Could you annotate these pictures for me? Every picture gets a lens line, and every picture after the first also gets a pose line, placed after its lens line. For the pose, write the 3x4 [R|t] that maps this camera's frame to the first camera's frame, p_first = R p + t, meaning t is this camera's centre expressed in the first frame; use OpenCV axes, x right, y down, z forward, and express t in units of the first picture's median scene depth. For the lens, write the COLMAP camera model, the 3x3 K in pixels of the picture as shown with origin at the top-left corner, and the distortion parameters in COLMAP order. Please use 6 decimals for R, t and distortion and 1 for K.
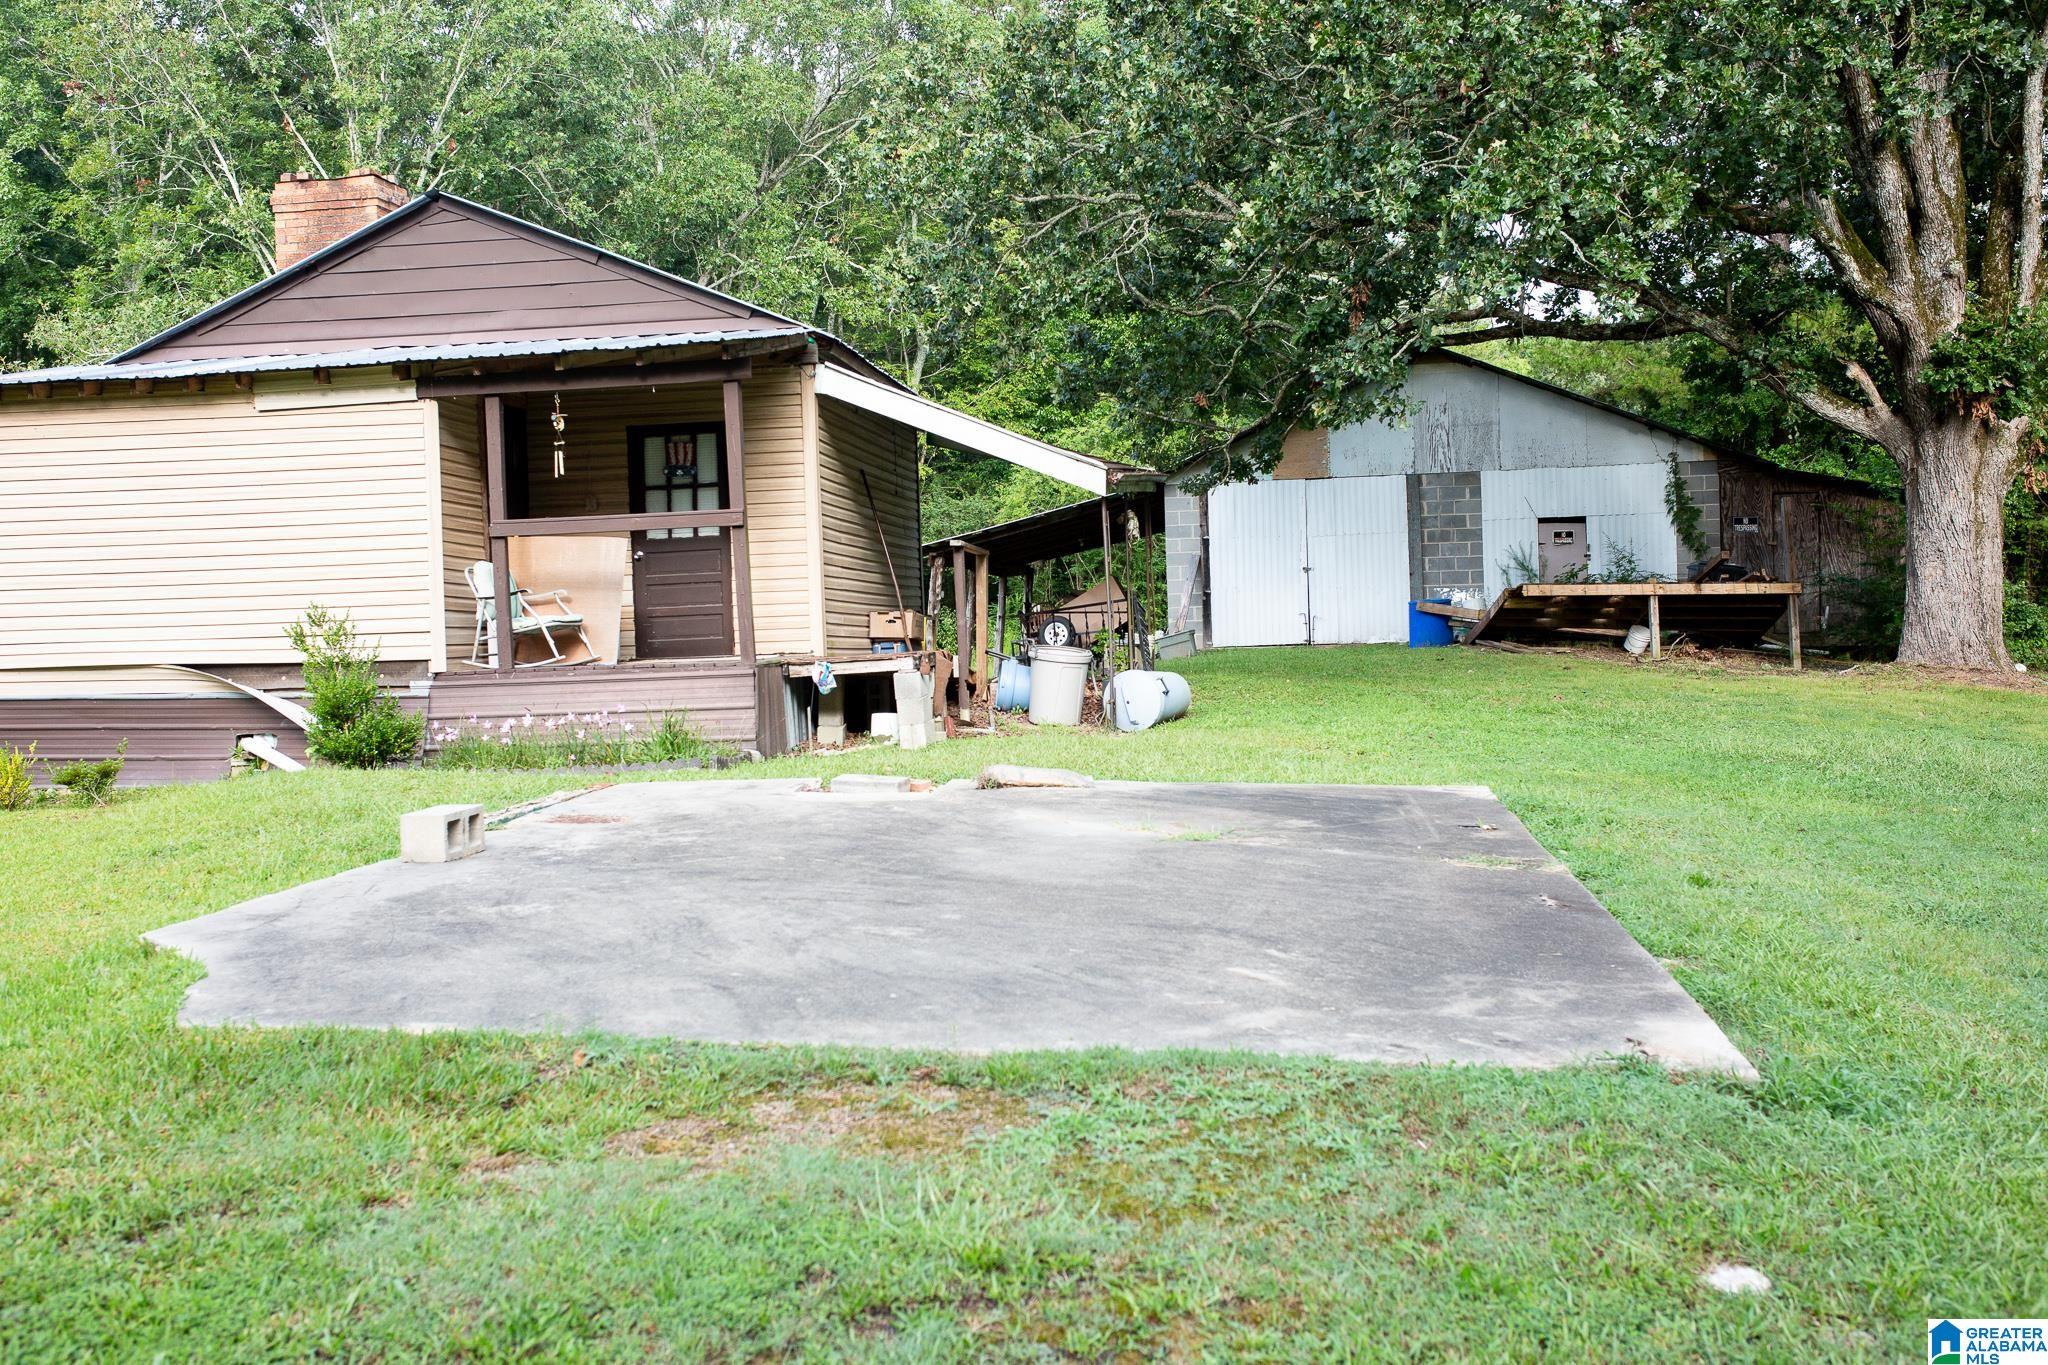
lens RADIAL K [[1939.9, 0, 1019.9], [0, 1939.9, 677.9], [0, 0, 1]] dist [-0.058558, 0.086636]
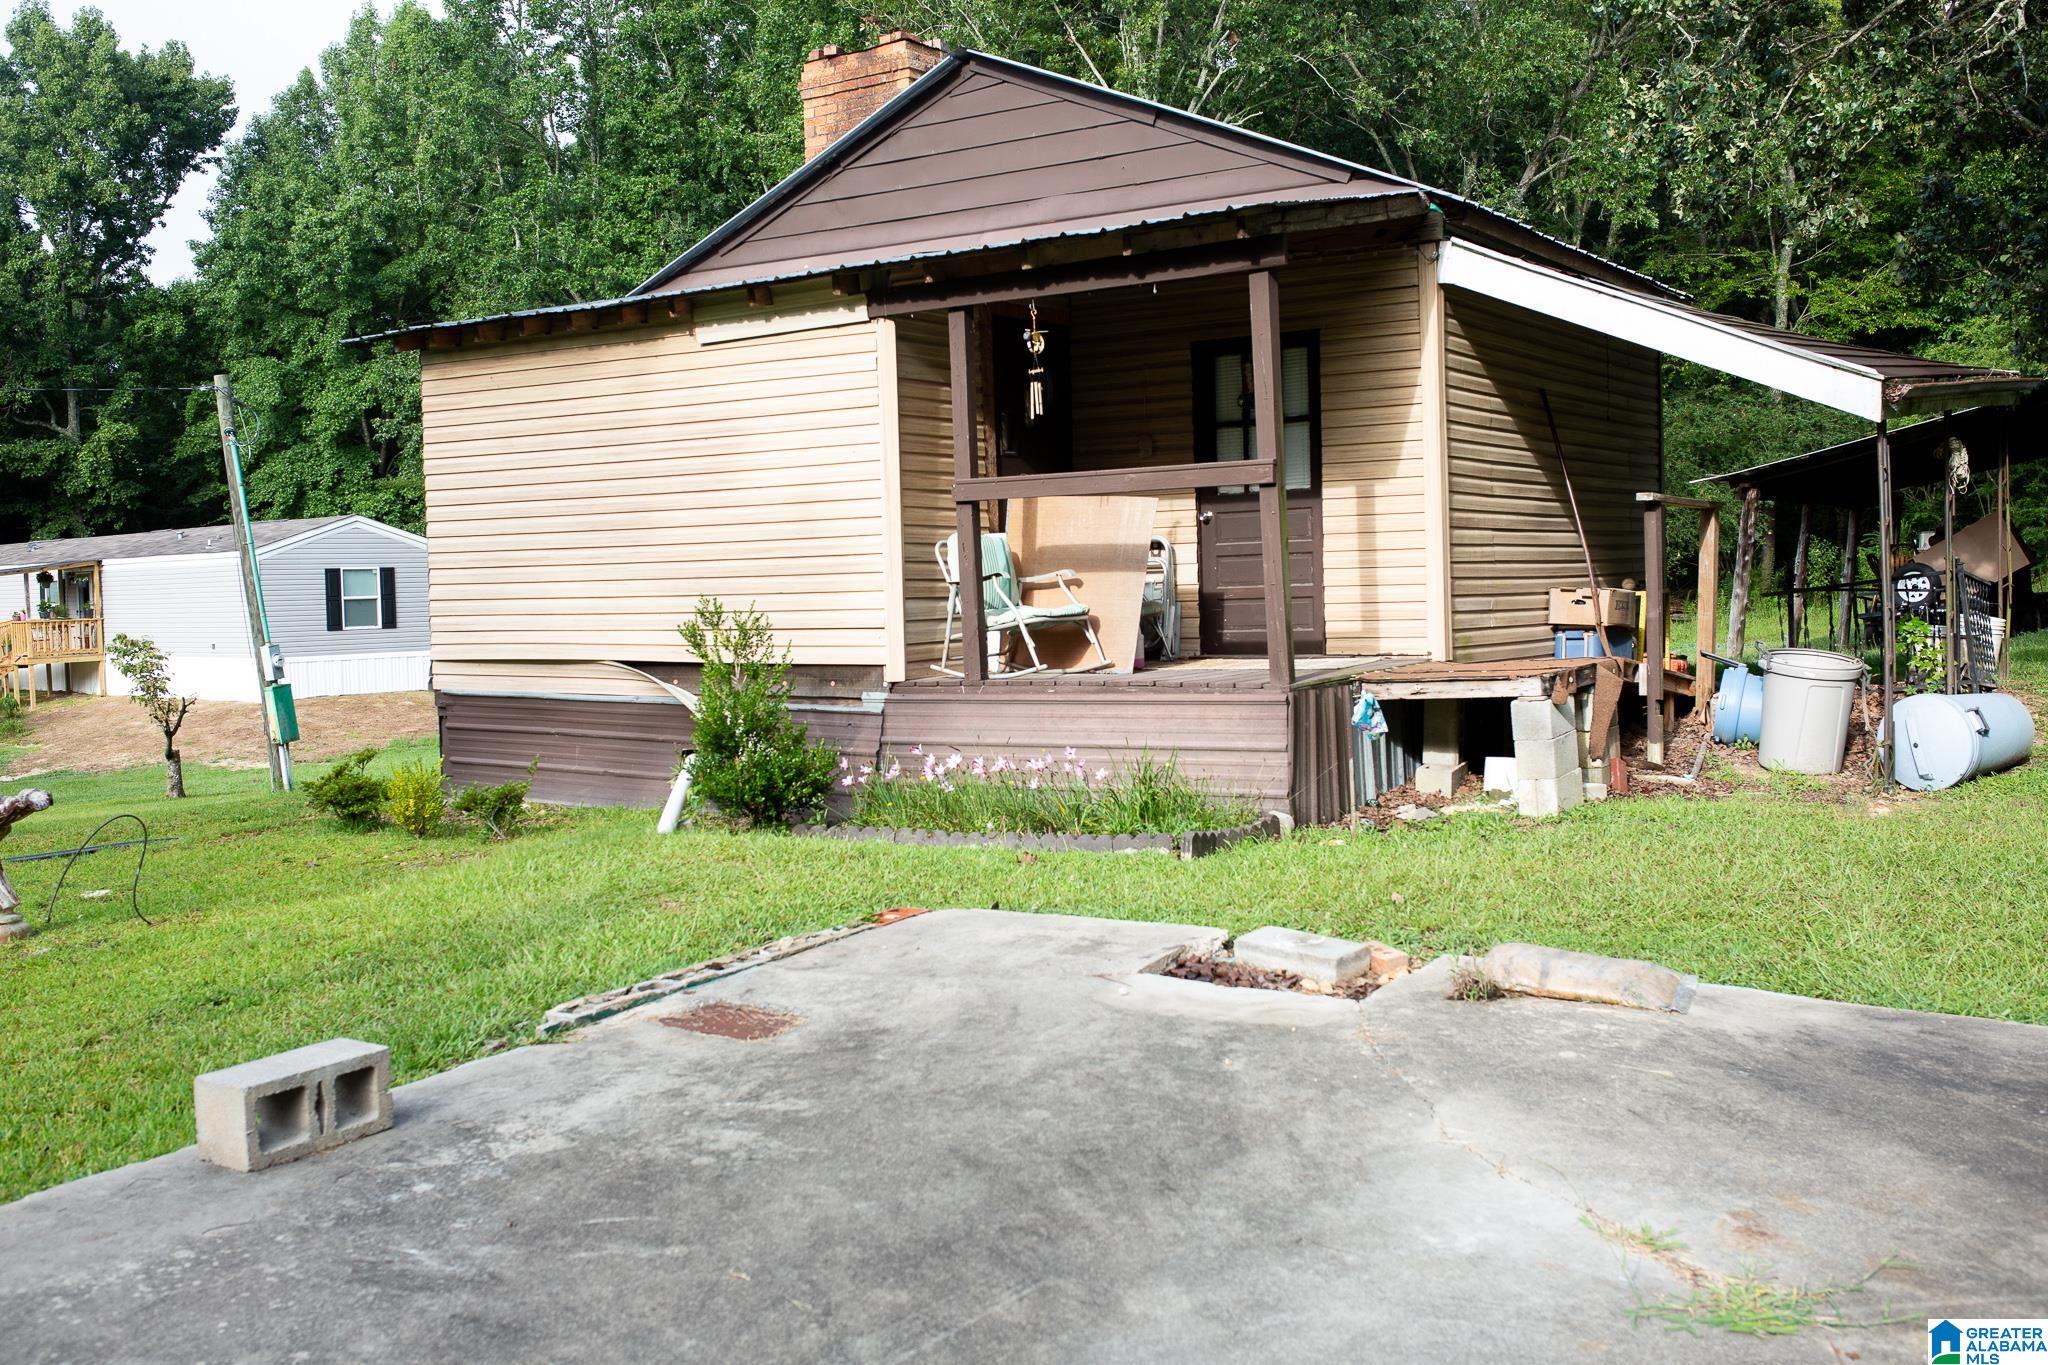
lens RADIAL K [[1939.9, 0, 1019.9], [0, 1939.9, 677.9], [0, 0, 1]] dist [-0.058558, 0.086636]
pose [[0.899035, 0.029385, -0.436890, 0.052794], [-0.009792, 0.998845, 0.047033, -0.028822], [0.437767, -0.038006, 0.898285, 0.241255]]
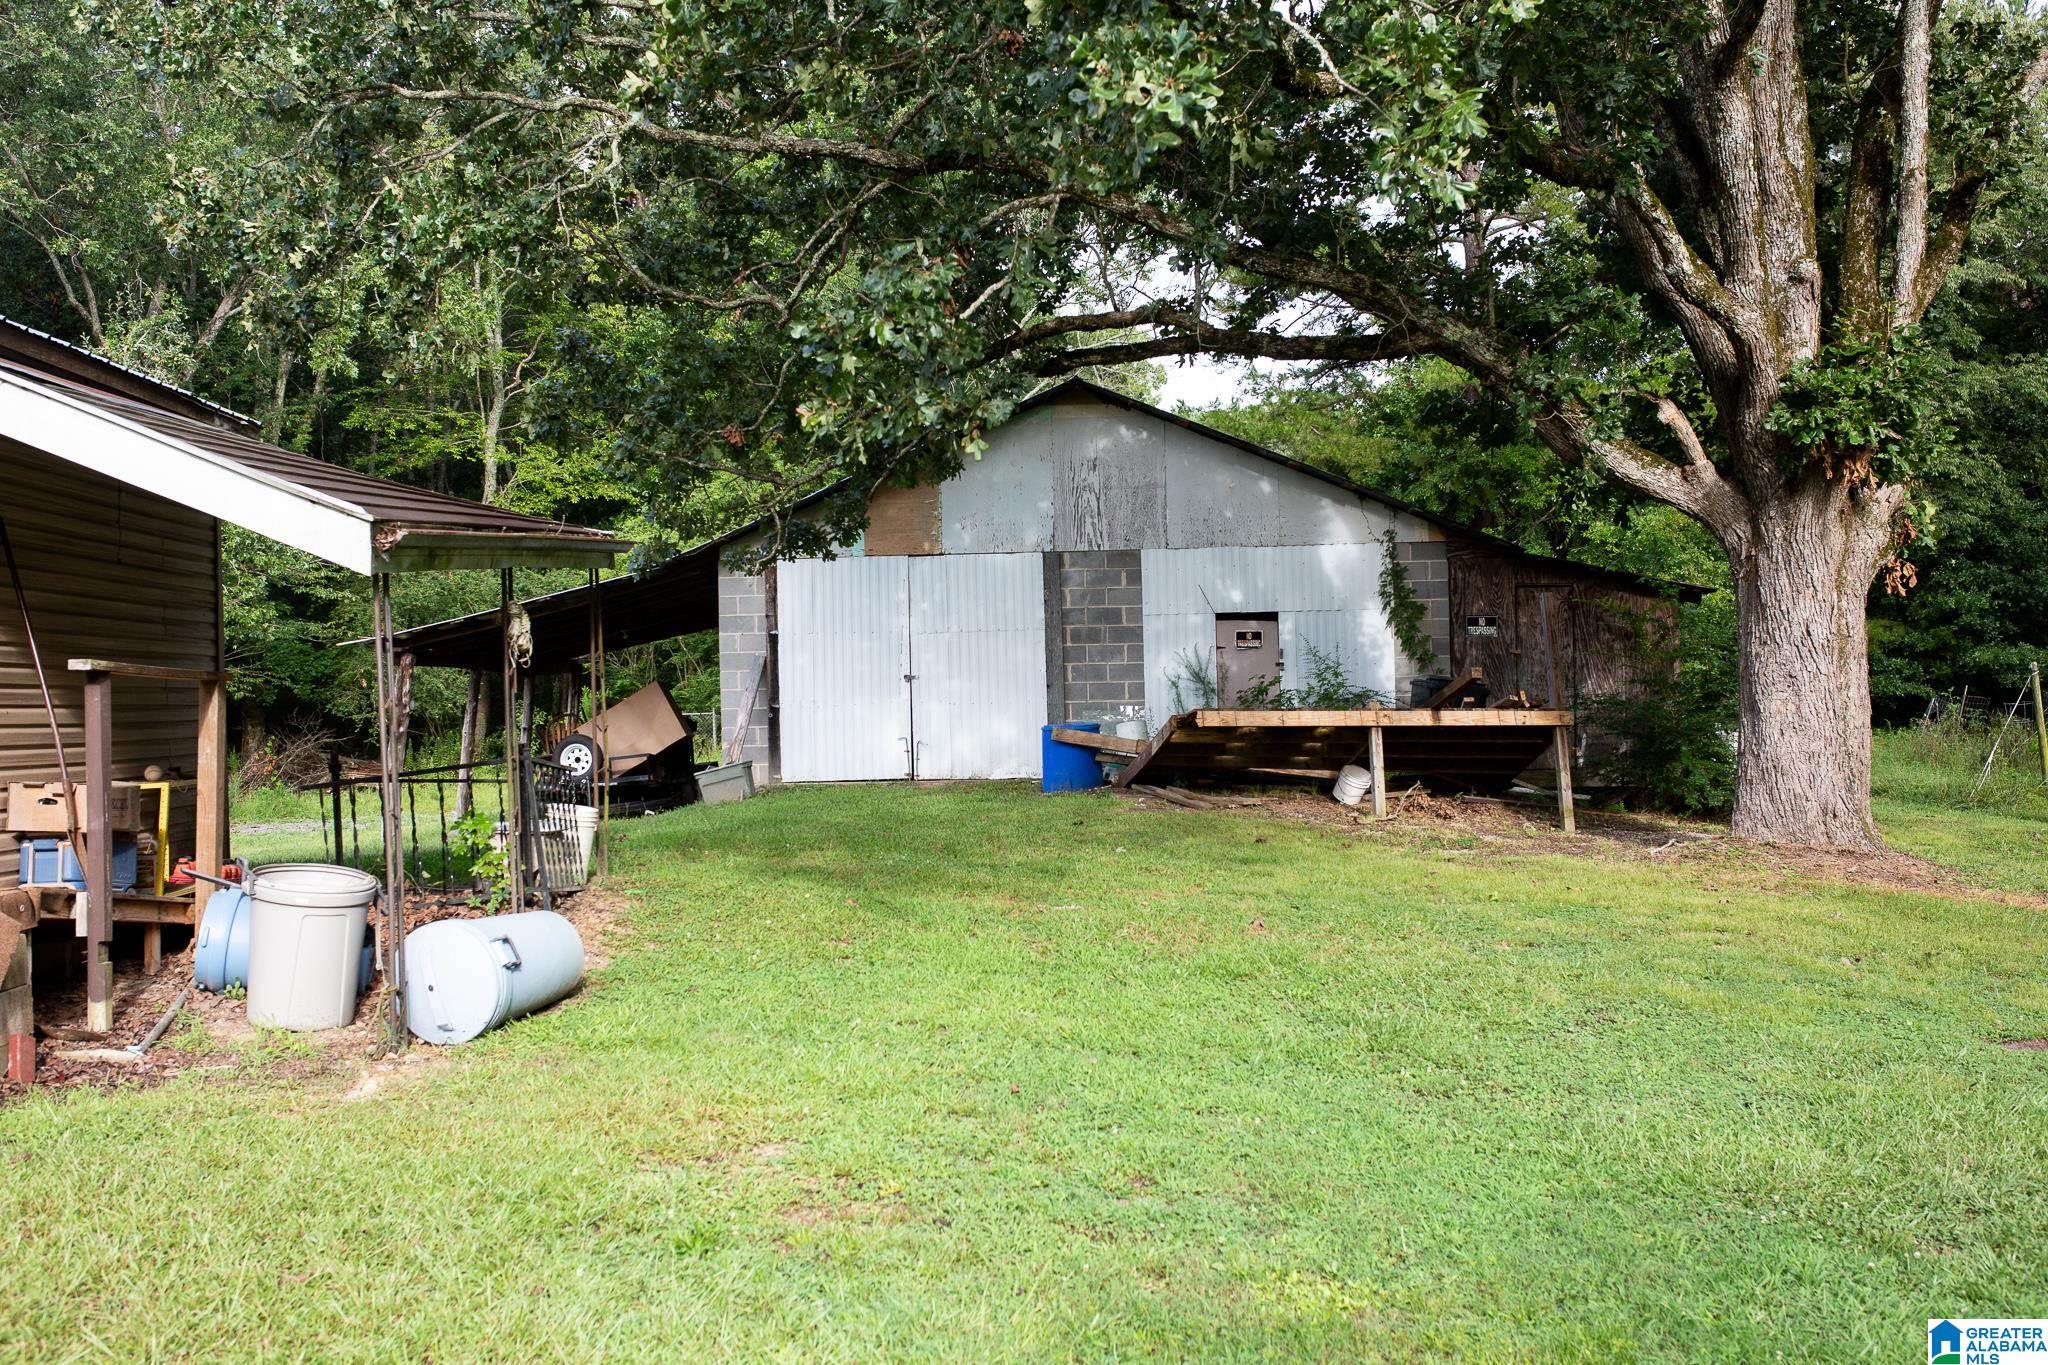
lens RADIAL K [[1939.9, 0, 1019.9], [0, 1939.9, 677.9], [0, 0, 1]] dist [-0.058558, 0.086636]
pose [[0.986181, 0.010961, 0.165308, 0.097167], [-0.004330, 0.999173, -0.040420, -0.037924], [-0.165615, 0.039146, 0.985413, 0.382654]]
